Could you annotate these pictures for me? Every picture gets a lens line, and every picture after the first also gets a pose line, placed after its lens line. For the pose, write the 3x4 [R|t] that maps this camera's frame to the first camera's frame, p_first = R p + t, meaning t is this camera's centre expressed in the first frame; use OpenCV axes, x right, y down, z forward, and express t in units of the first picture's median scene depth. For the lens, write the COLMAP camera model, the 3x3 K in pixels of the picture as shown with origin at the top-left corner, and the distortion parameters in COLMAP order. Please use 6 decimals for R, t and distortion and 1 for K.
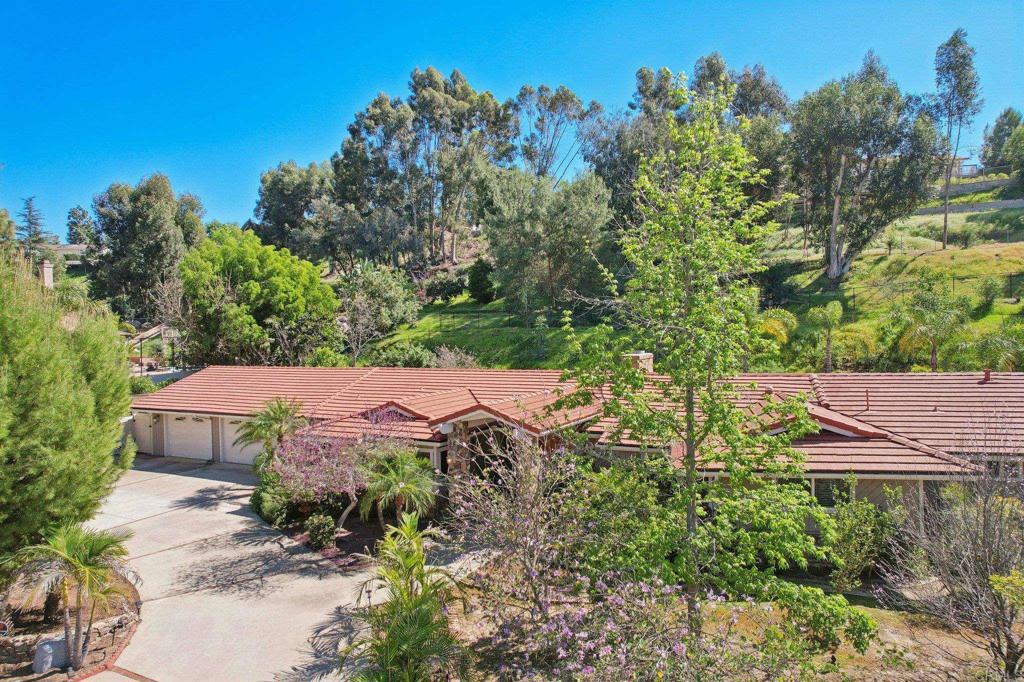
lens RADIAL K [[649.8, 0, 512.0], [0, 649.8, 341.0], [0, 0, 1]] dist [-0.069874, 0.059064]
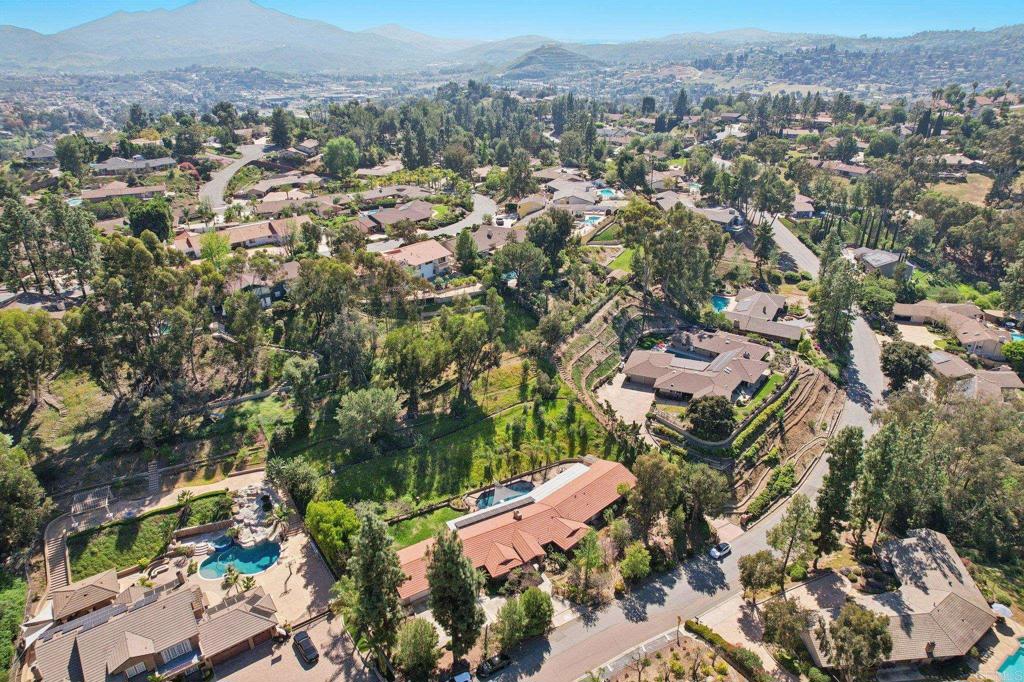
lens RADIAL K [[660.1, 0, 512.0], [0, 660.1, 341.0], [0, 0, 1]] dist [-0.065471, 0.059273]
pose [[0.553683, -0.332888, 0.763296, -1.358016], [0.002352, 0.917243, 0.398321, -1.346948], [-0.832724, -0.218749, 0.508645, -0.454019]]
